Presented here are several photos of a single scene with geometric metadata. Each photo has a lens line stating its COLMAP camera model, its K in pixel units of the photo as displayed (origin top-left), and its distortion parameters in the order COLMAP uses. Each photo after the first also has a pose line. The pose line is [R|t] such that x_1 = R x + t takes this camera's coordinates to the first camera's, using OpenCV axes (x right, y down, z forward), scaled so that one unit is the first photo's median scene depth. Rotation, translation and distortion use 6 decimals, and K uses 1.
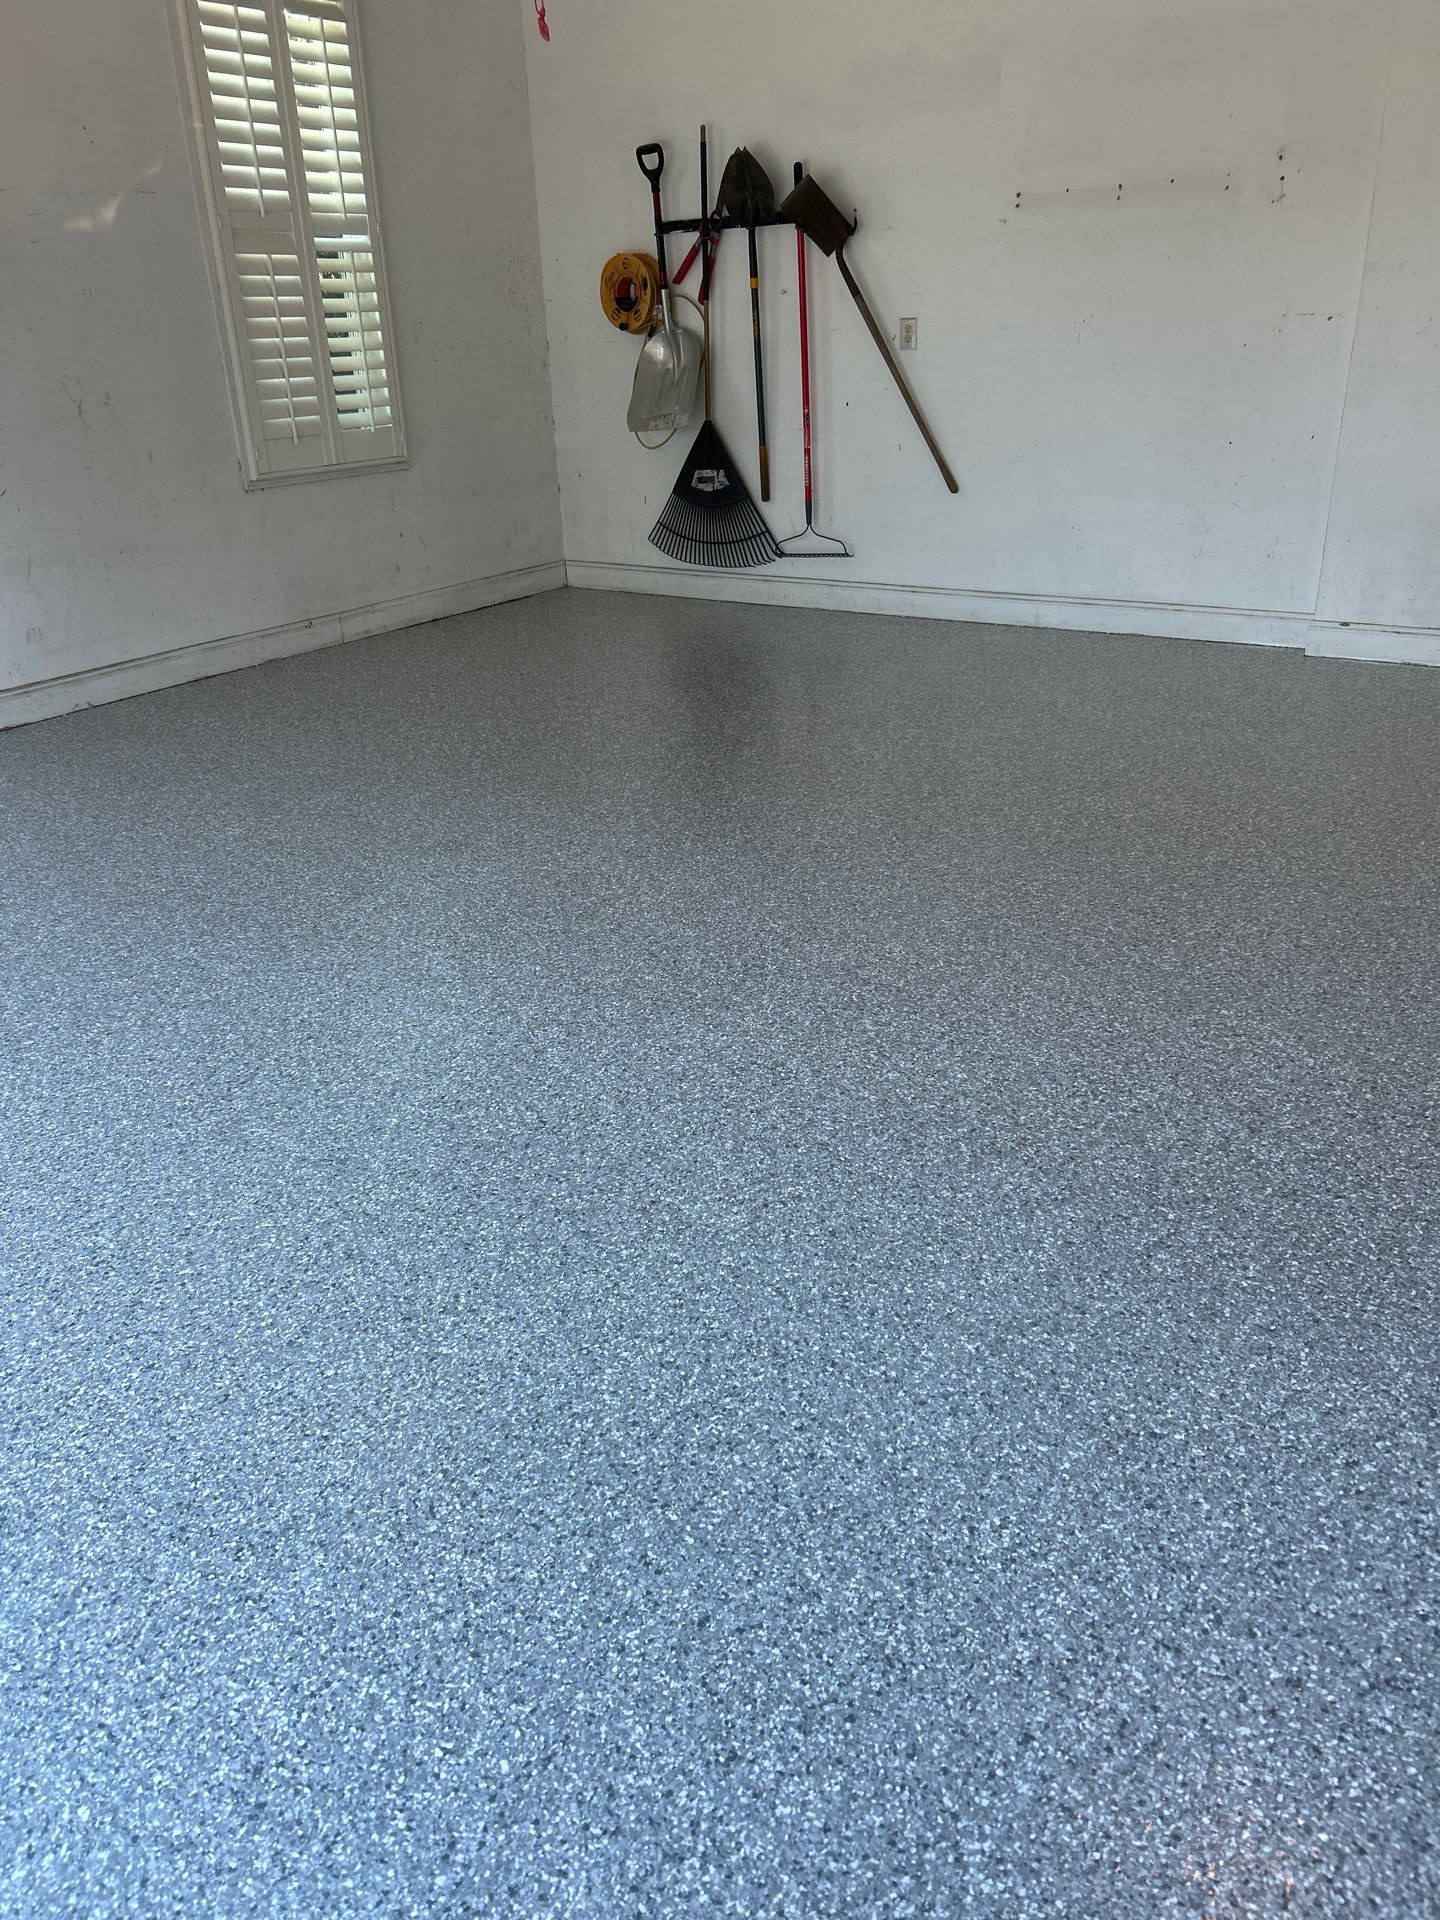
lens RADIAL K [[1428.4, 0, 720.0], [0, 1428.4, 960.0], [0, 0, 1]] dist [0.035978, -0.013574]
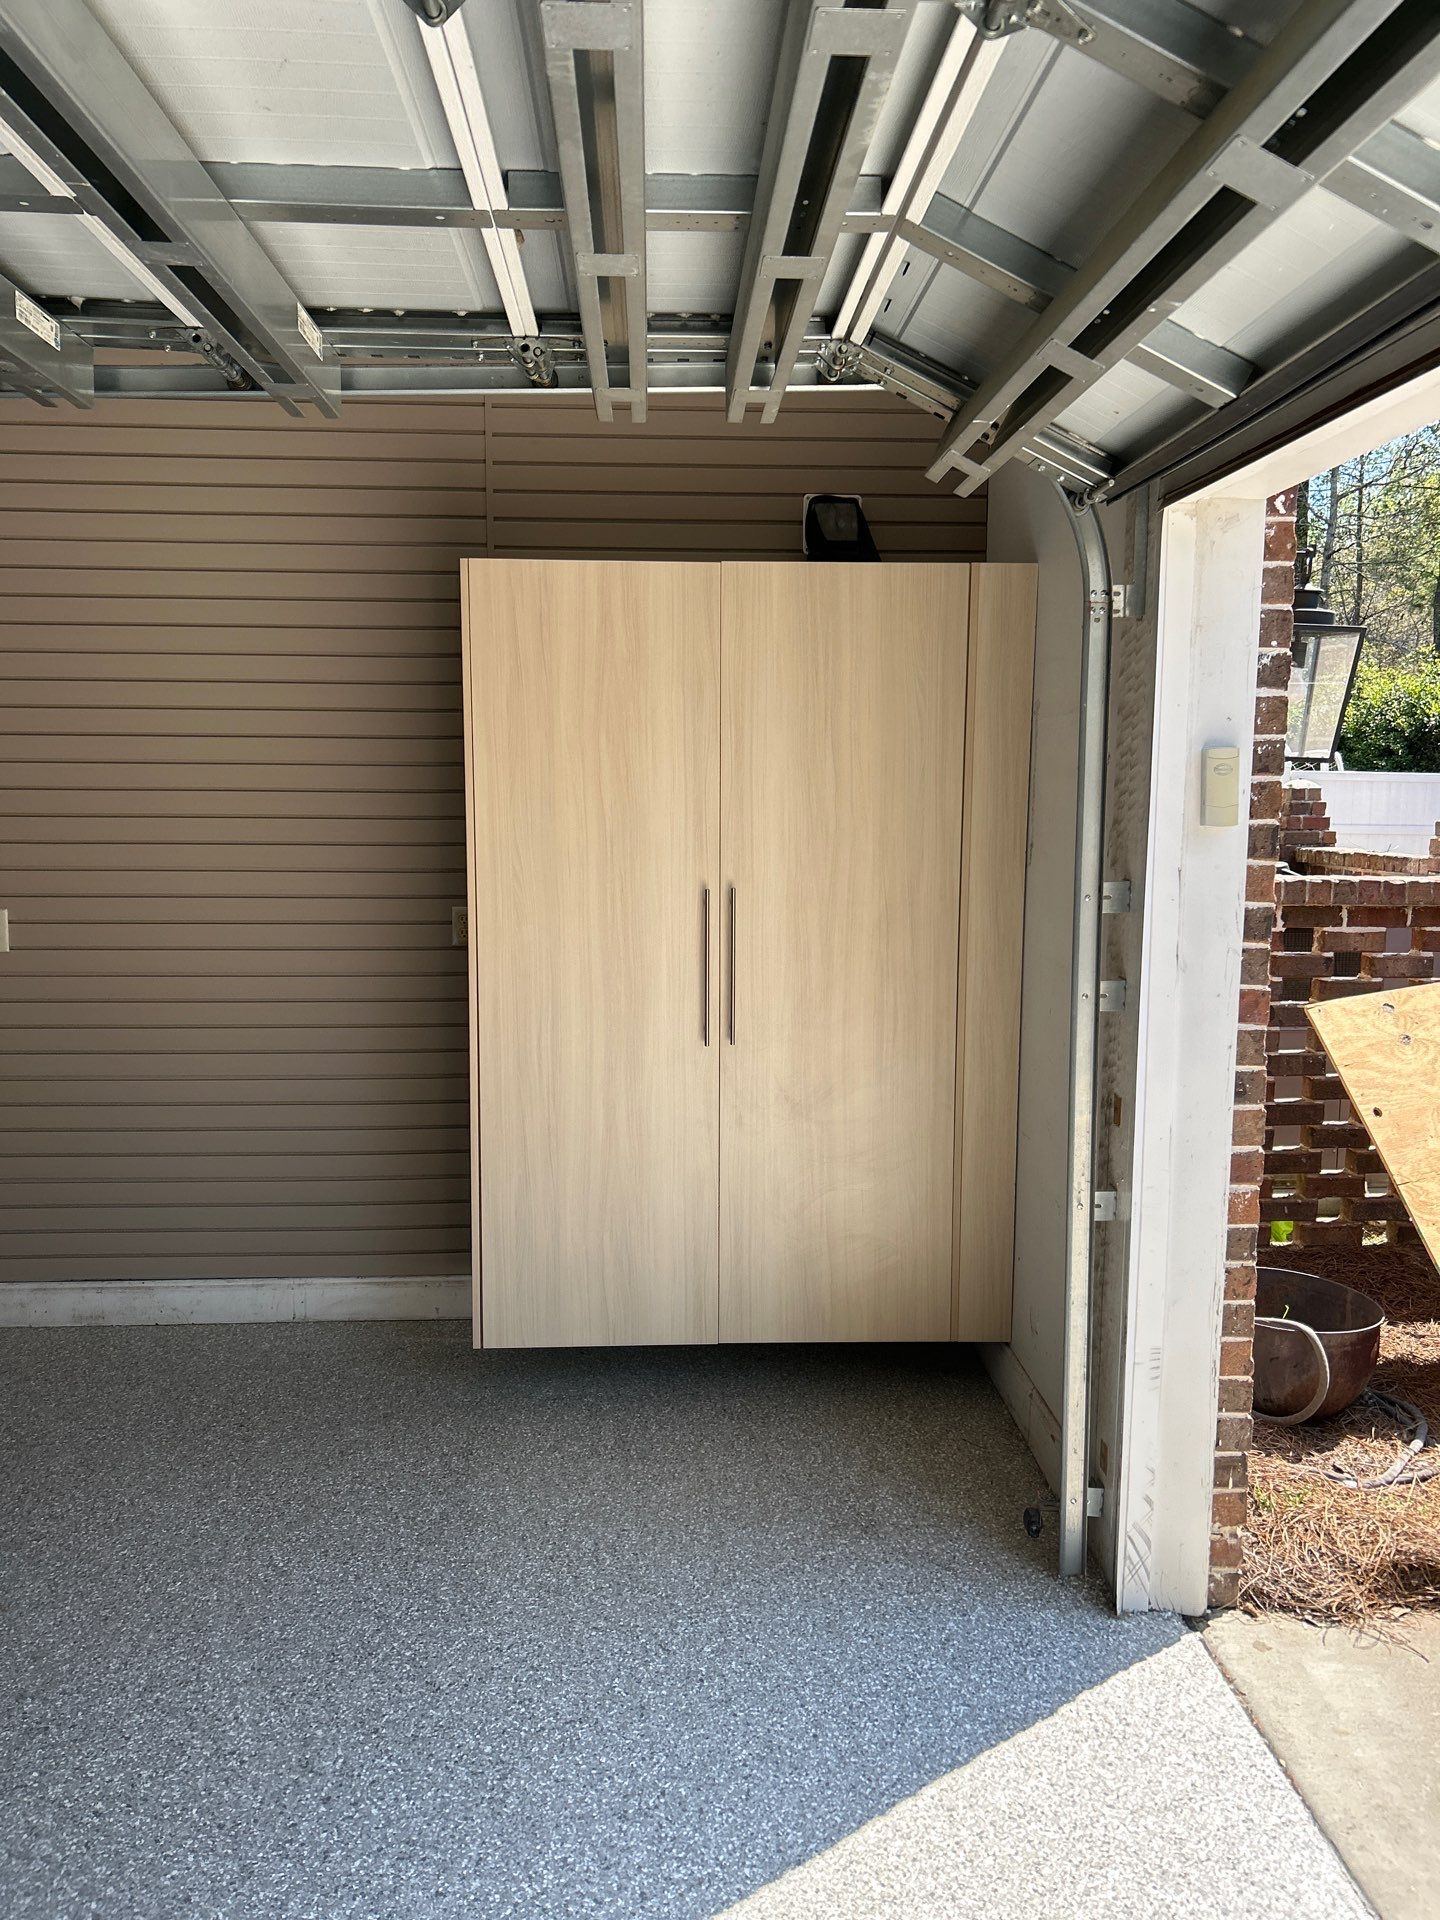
lens RADIAL K [[1428.4, 0, 720.0], [0, 1428.4, 960.0], [0, 0, 1]] dist [0.035978, -0.013574]
pose [[-0.601263, -0.064671, 0.796430, -0.236931], [0.348516, 0.875691, 0.334218, -0.150898], [-0.719041, 0.478521, -0.503982, 0.242961]]
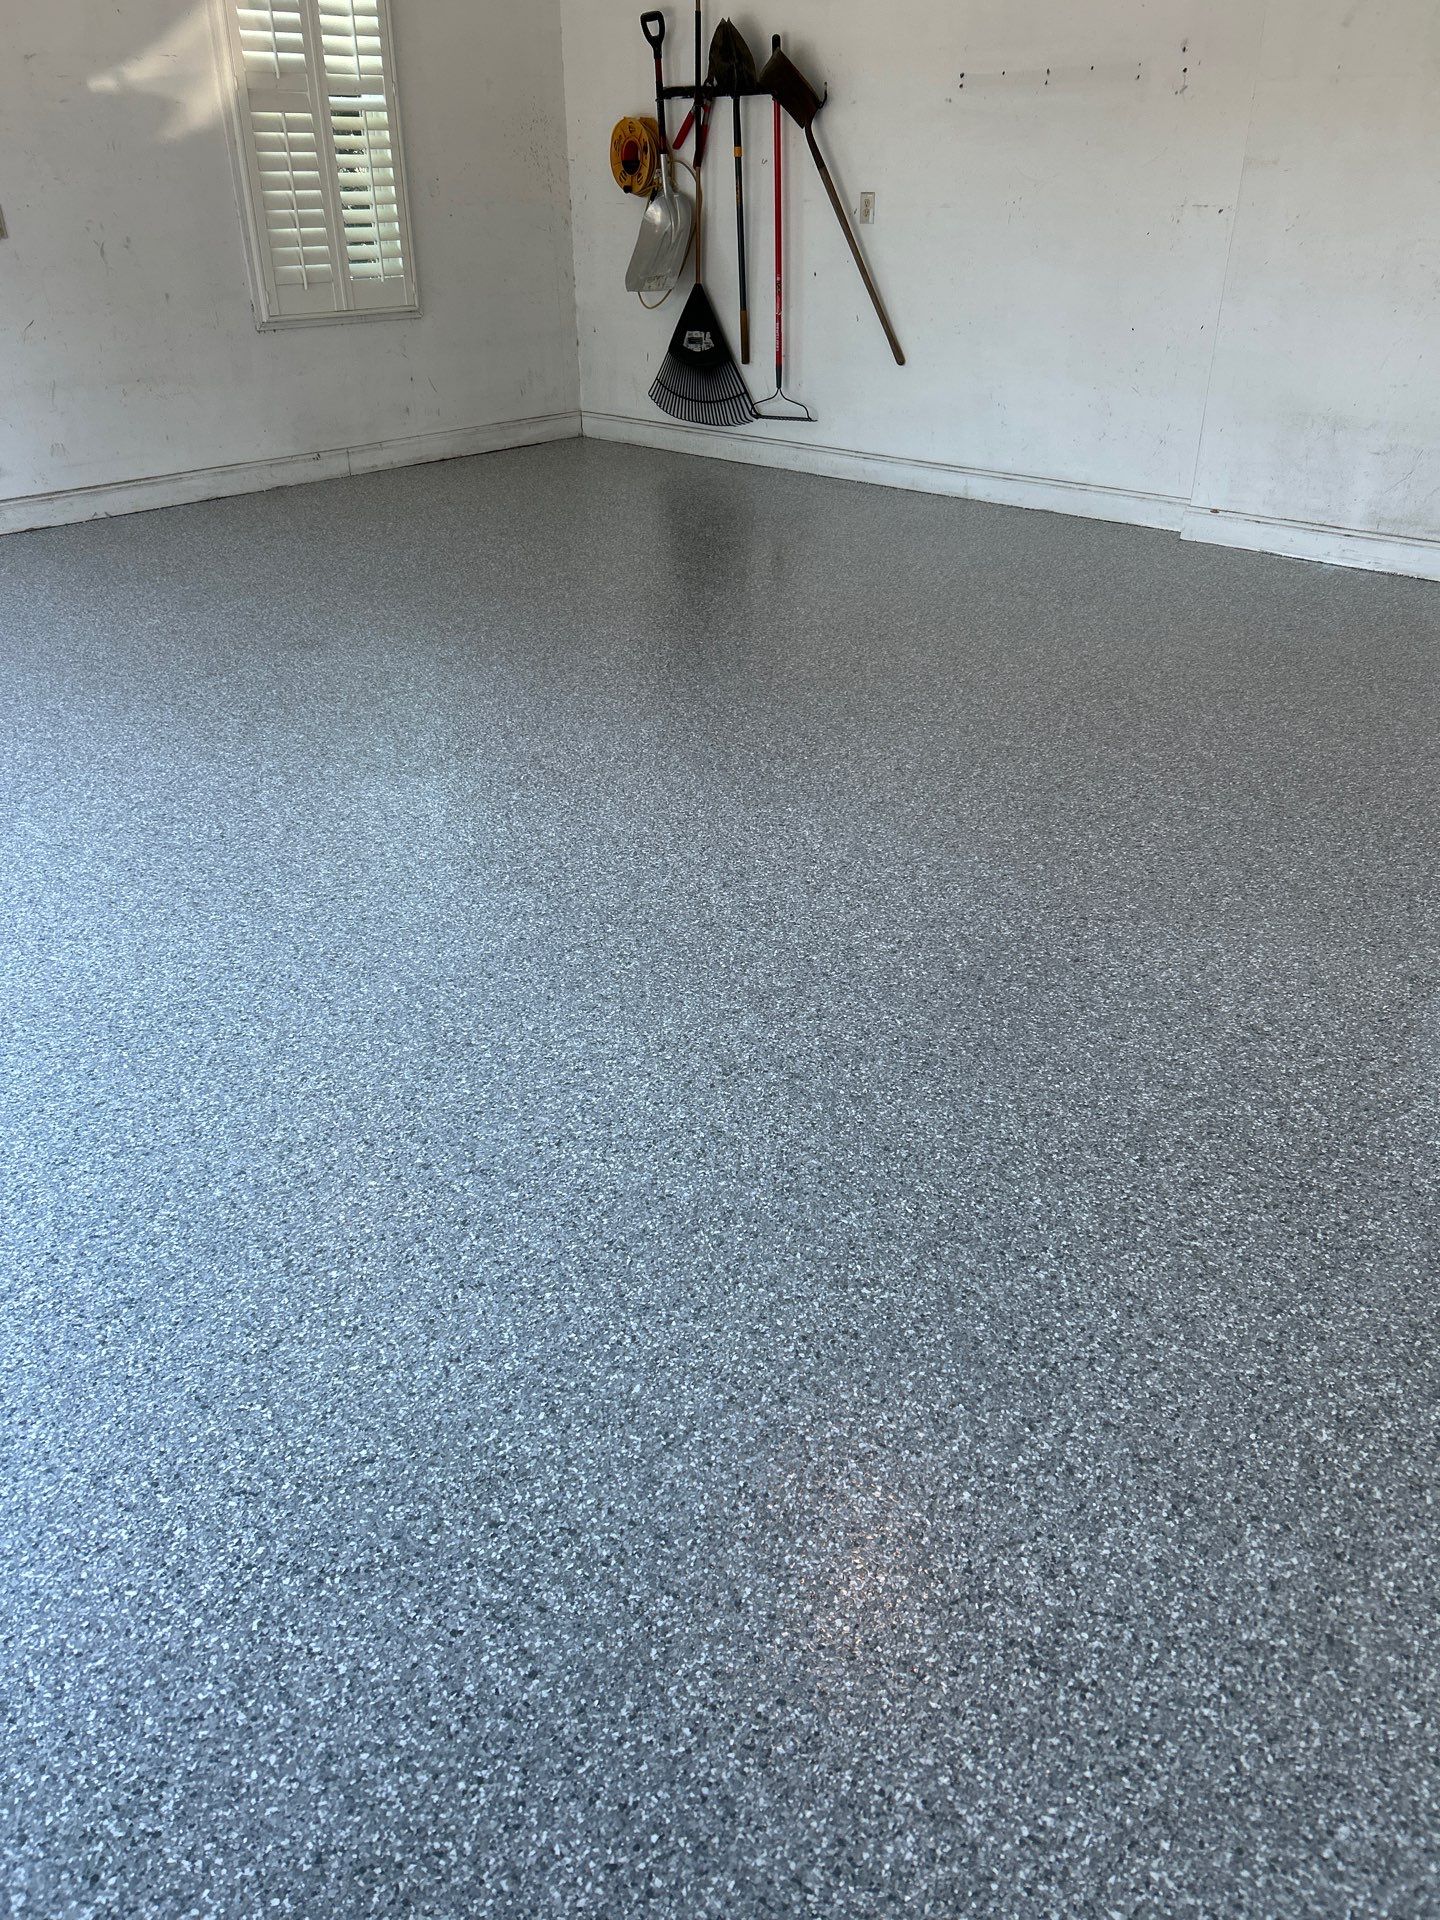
lens RADIAL K [[1428.4, 0, 720.0], [0, 1428.4, 960.0], [0, 0, 1]] dist [0.035978, -0.013574]
pose [[0.987784, 0.099347, -0.120057, 0.203006], [-0.088400, 0.991705, 0.093312, 0.025046], [0.128331, -0.081559, 0.988372, -0.108307]]
